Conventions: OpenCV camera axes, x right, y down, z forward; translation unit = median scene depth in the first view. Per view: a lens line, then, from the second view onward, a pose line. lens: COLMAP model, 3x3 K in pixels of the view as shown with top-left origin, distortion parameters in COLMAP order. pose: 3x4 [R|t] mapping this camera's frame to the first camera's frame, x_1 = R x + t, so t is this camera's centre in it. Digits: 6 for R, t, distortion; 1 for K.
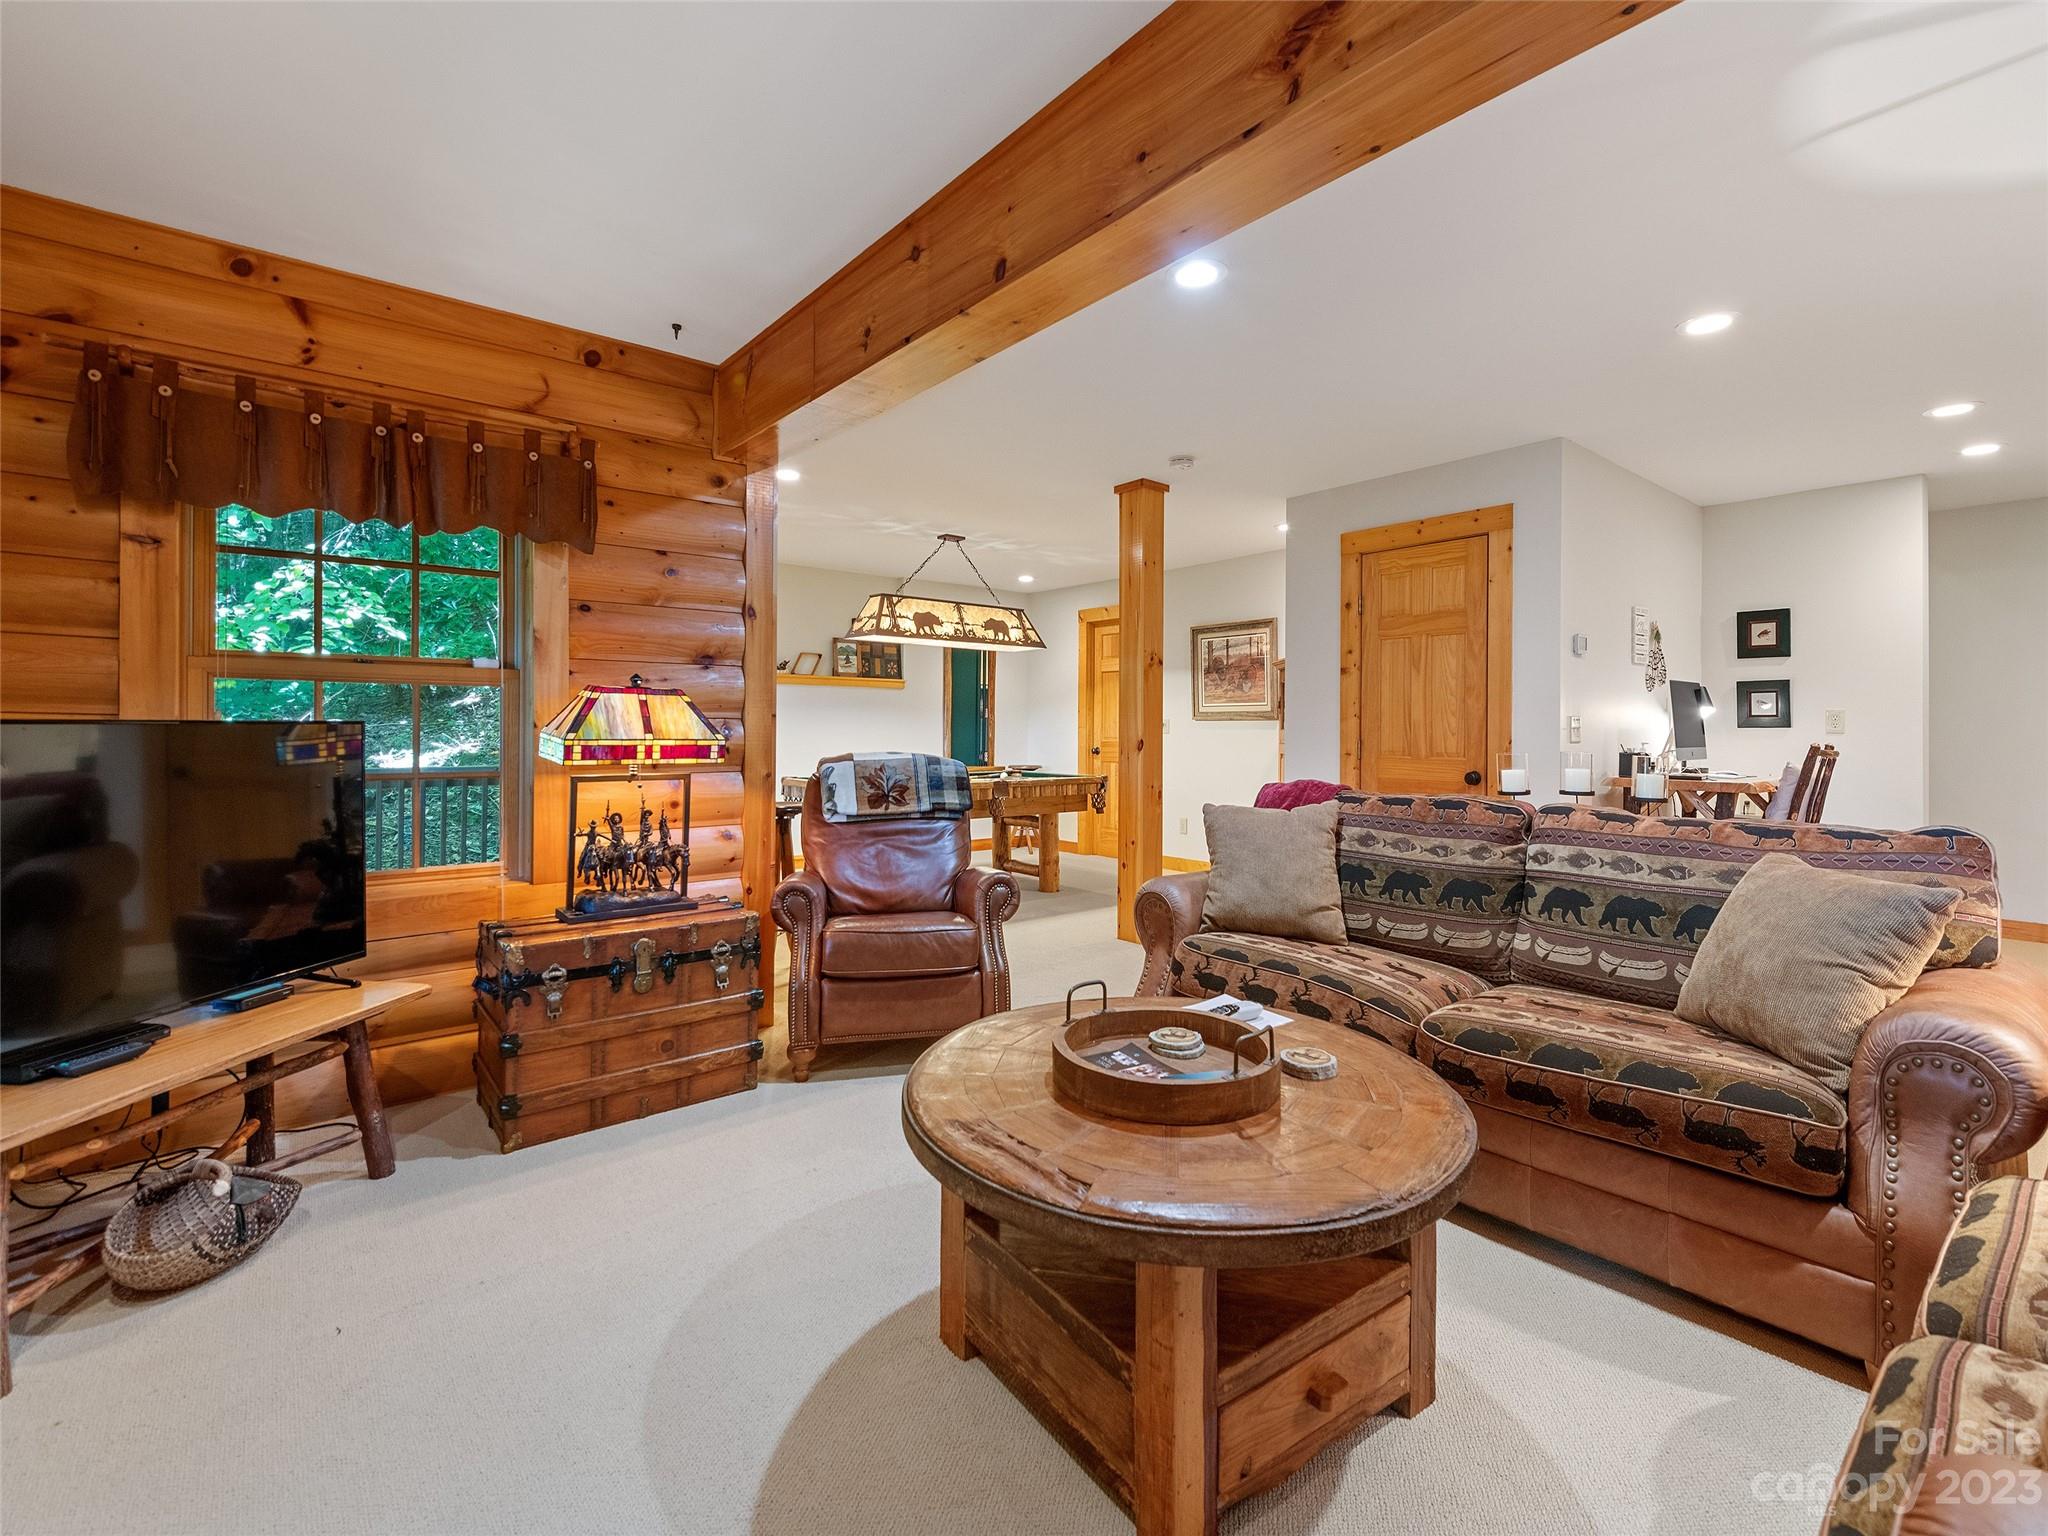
lens RADIAL K [[896.3, 0, 1029.3], [0, 896.3, 759.2], [0, 0, 1]] dist [0.006989, -0.000097]
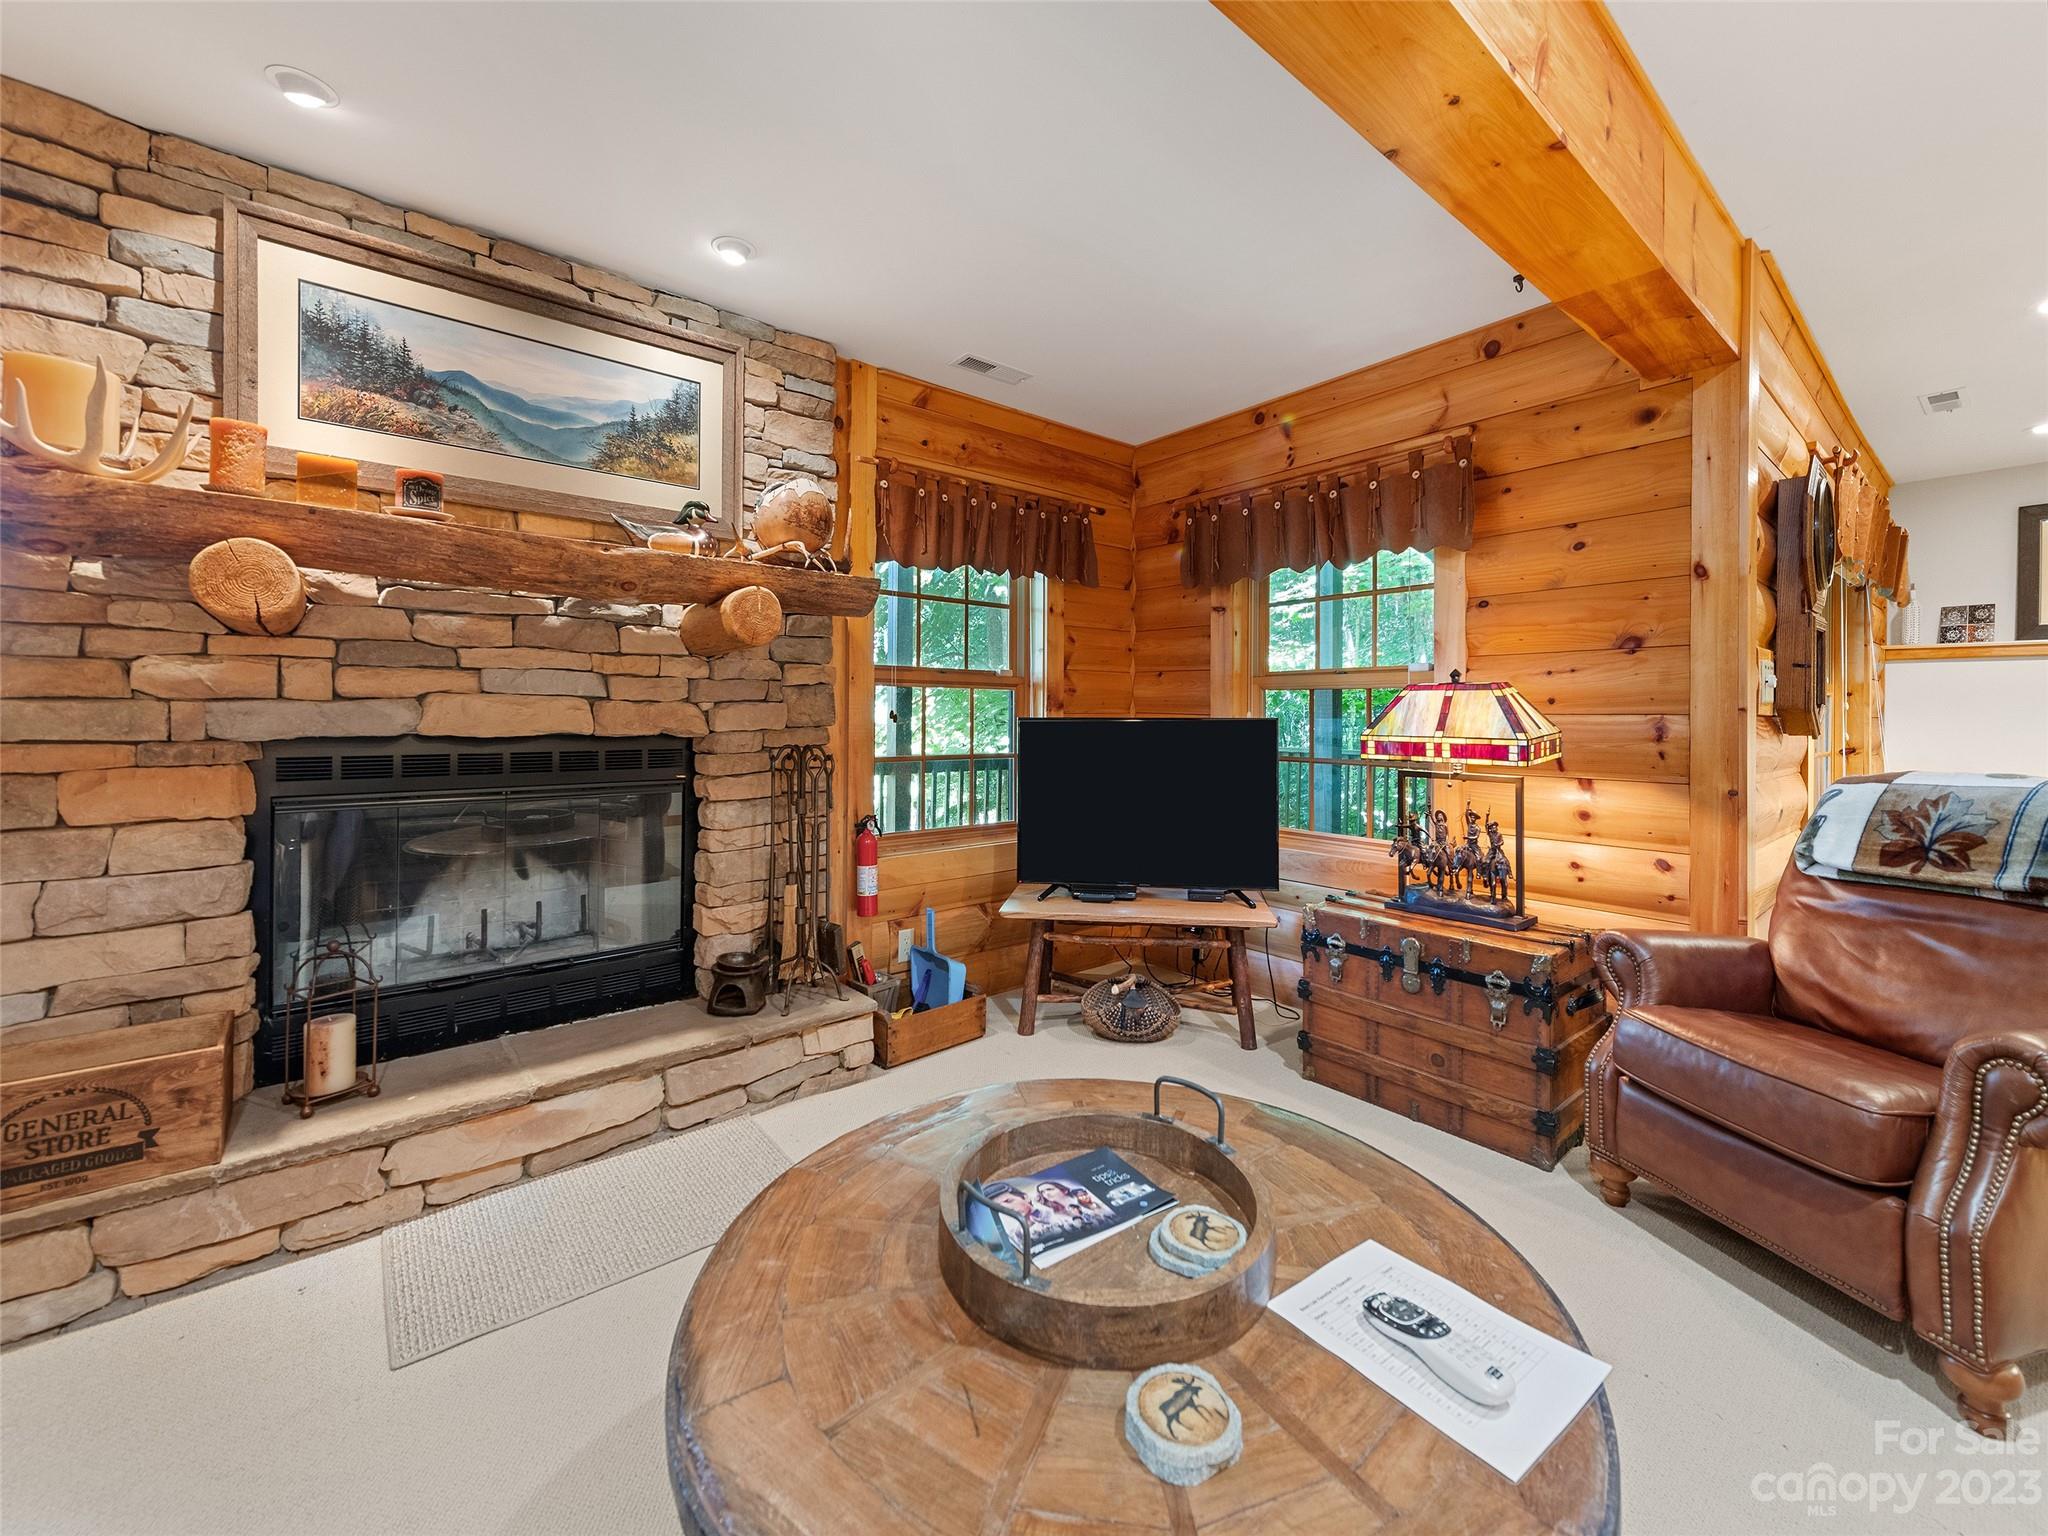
lens RADIAL K [[821.1, 0, 1027.2], [0, 821.1, 736.9], [0, 0, 1]] dist [0.001950, 0.000065]
pose [[0.016706, 0.022986, -0.999596, 0.442065], [-0.041352, 0.998896, 0.022279, -0.022934], [0.999005, 0.040964, 0.017638, 0.528105]]
